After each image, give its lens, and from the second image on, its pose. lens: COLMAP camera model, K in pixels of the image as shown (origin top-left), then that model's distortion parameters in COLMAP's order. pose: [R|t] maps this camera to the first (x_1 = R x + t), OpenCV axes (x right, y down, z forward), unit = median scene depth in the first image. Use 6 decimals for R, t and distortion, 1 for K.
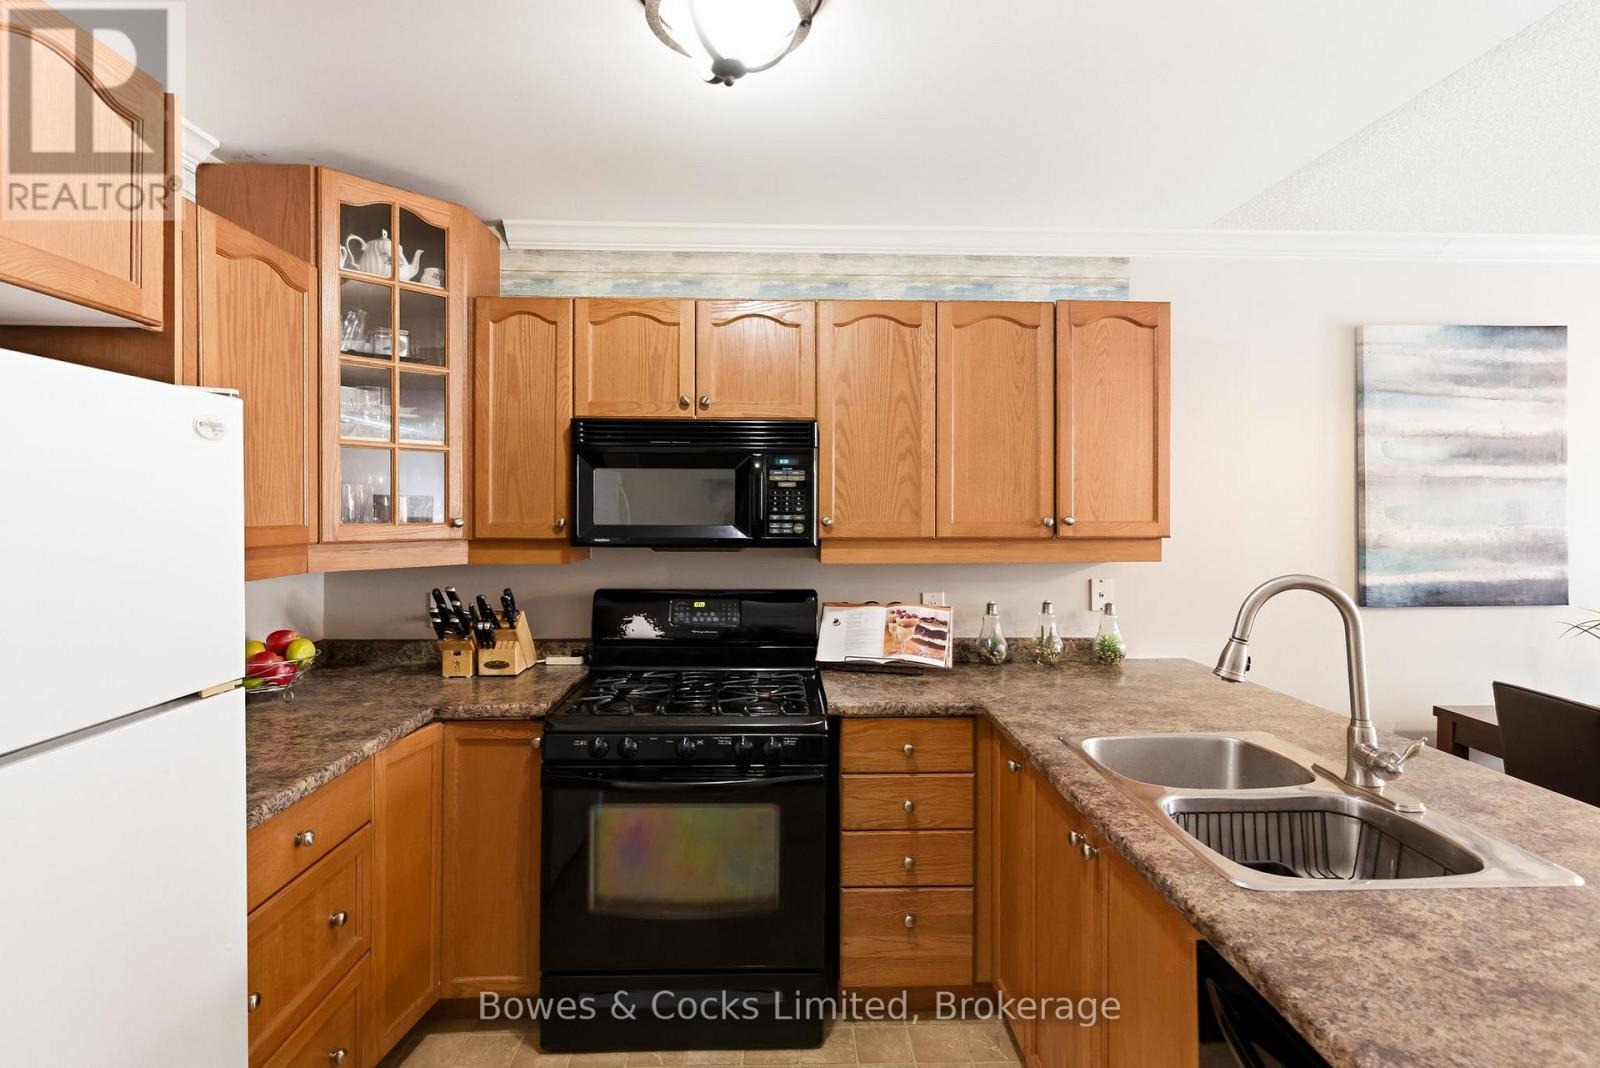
lens RADIAL K [[806.9, 0, 809.2], [0, 806.9, 512.2], [0, 0, 1]] dist [0.001412, 0.003156]
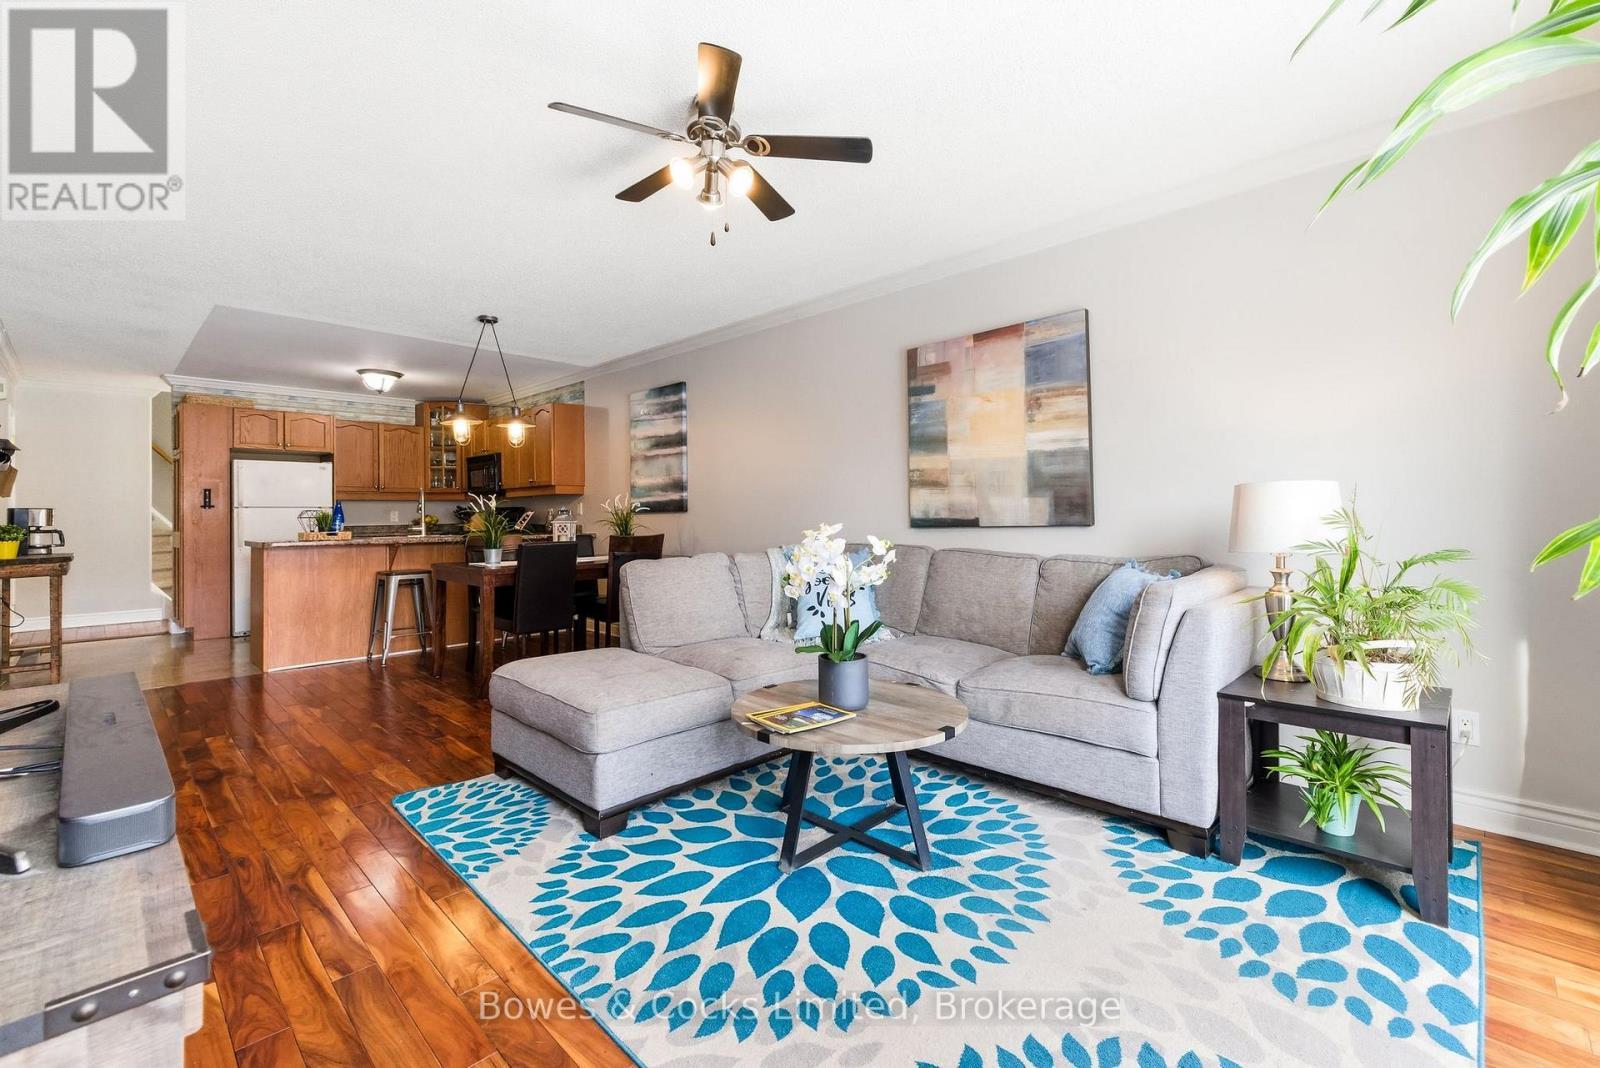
lens RADIAL K [[689.0, 0, 798.8], [0, 689.0, 512.1], [0, 0, 1]] dist [0.003361, 0.000505]
pose [[0.690585, -0.009173, -0.723193, 2.836060], [0.006661, 0.999958, -0.006323, 0.149880], [0.723220, -0.000450, 0.690617, -0.051588]]
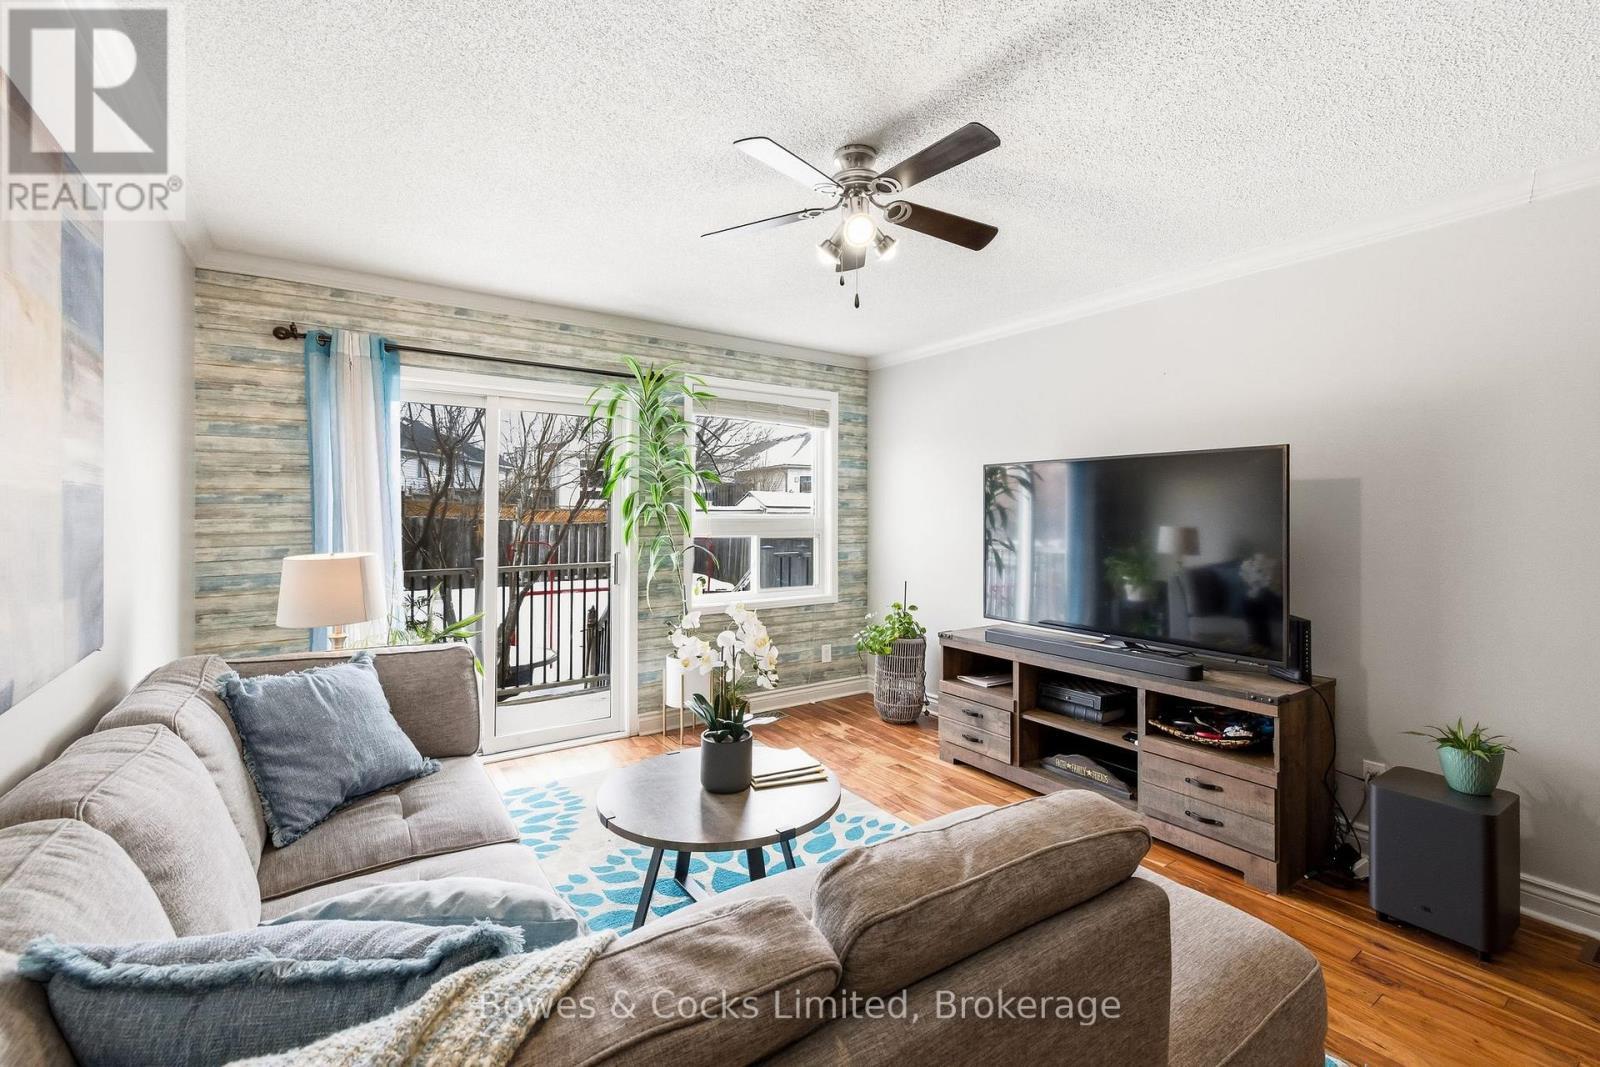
lens RADIAL K [[689.0, 0, 801.5], [0, 689.0, 507.4], [0, 0, 1]] dist [0.003361, 0.000505]
pose [[-0.539390, 0.003724, 0.842048, 1.452763], [-0.002236, 0.999980, -0.005854, 0.047115], [-0.842053, -0.005040, -0.539371, 0.988418]]
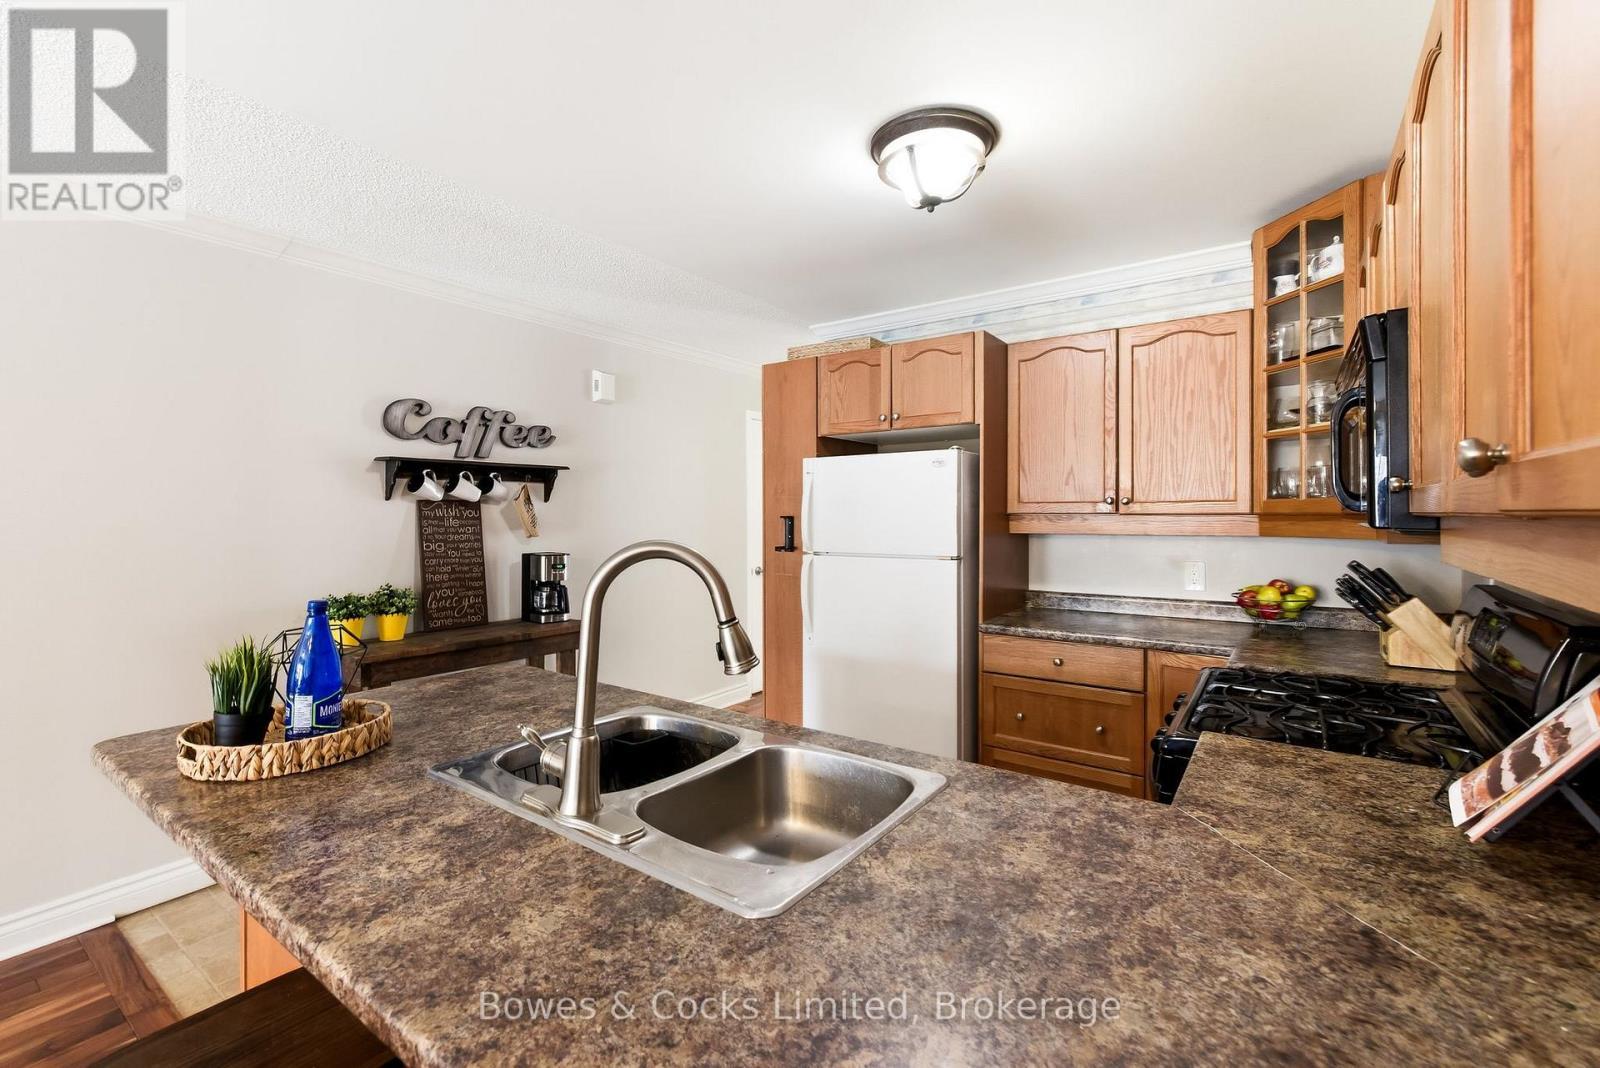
lens RADIAL K [[689.0, 0, 807.0], [0, 689.0, 522.8], [0, 0, 1]] dist [0.003361, 0.000505]
pose [[-0.602675, 0.012495, -0.797889, 0.649123], [0.000871, 0.999887, 0.015000, 0.030840], [0.797986, 0.008345, -0.602618, 0.946772]]
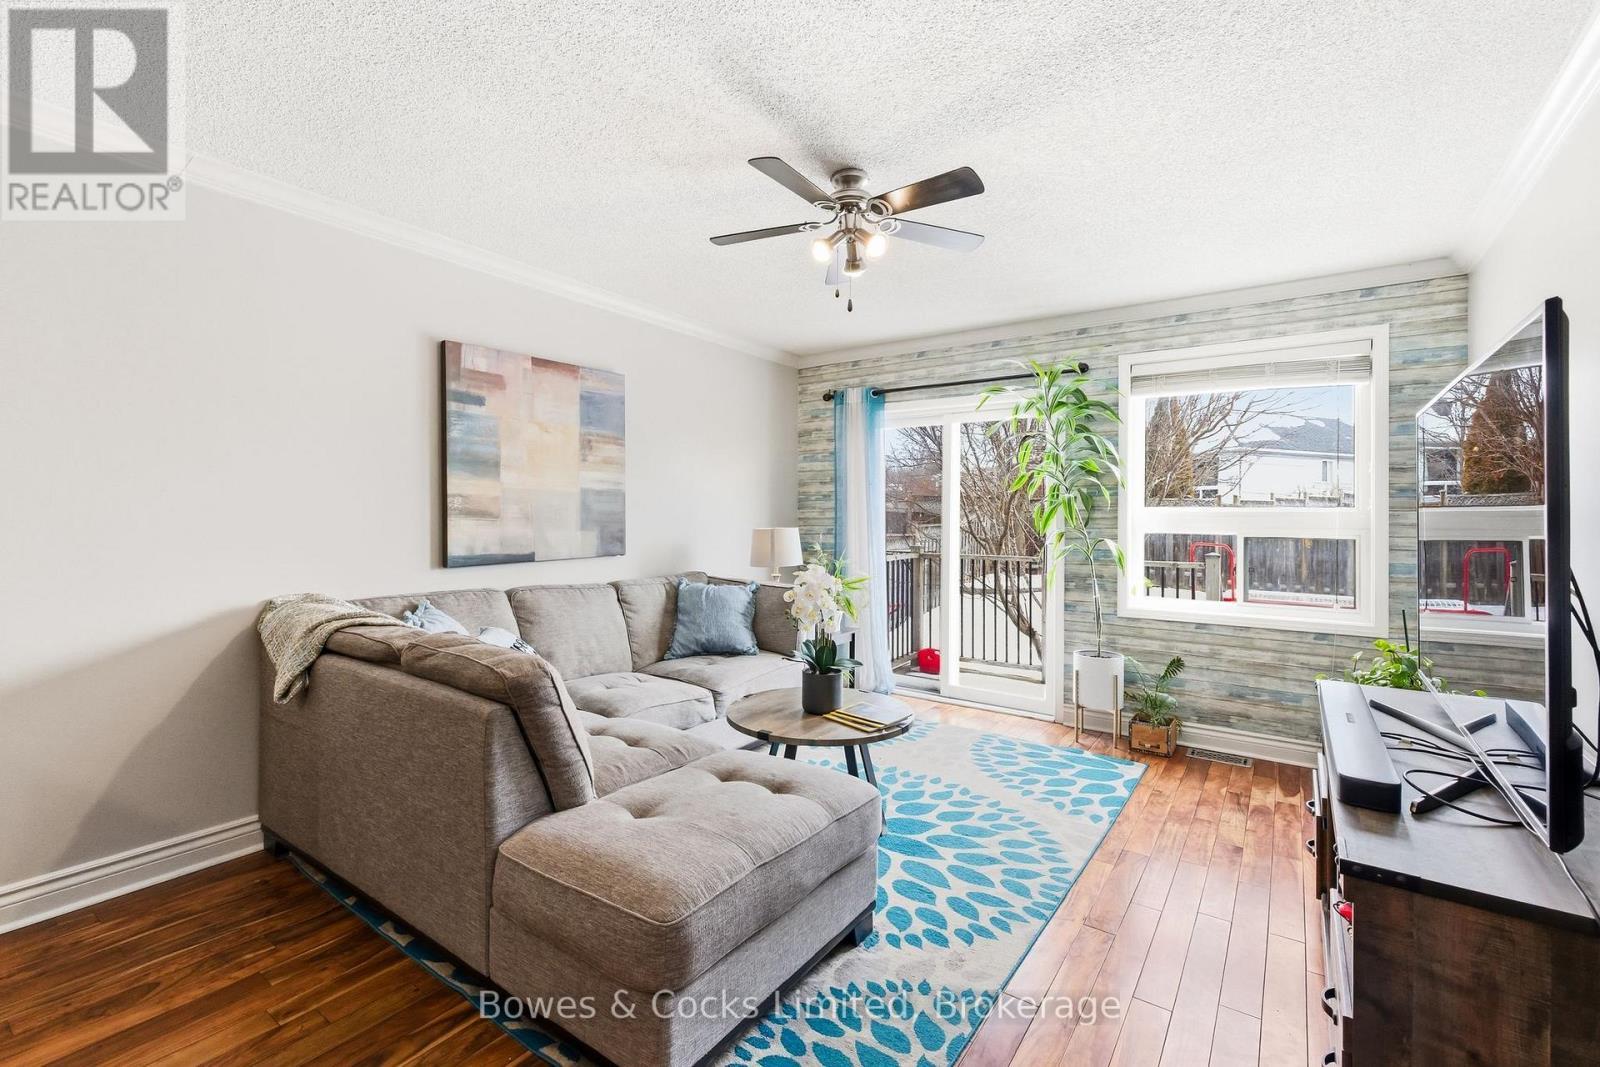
lens RADIAL K [[689.0, 0, 812.7], [0, 689.0, 517.7], [0, 0, 1]] dist [0.003361, 0.000505]
pose [[0.598520, 0.004971, 0.801092, 1.344772], [-0.008428, 0.999964, 0.000091, 0.084656], [-0.801063, -0.006806, 0.598541, -0.045449]]
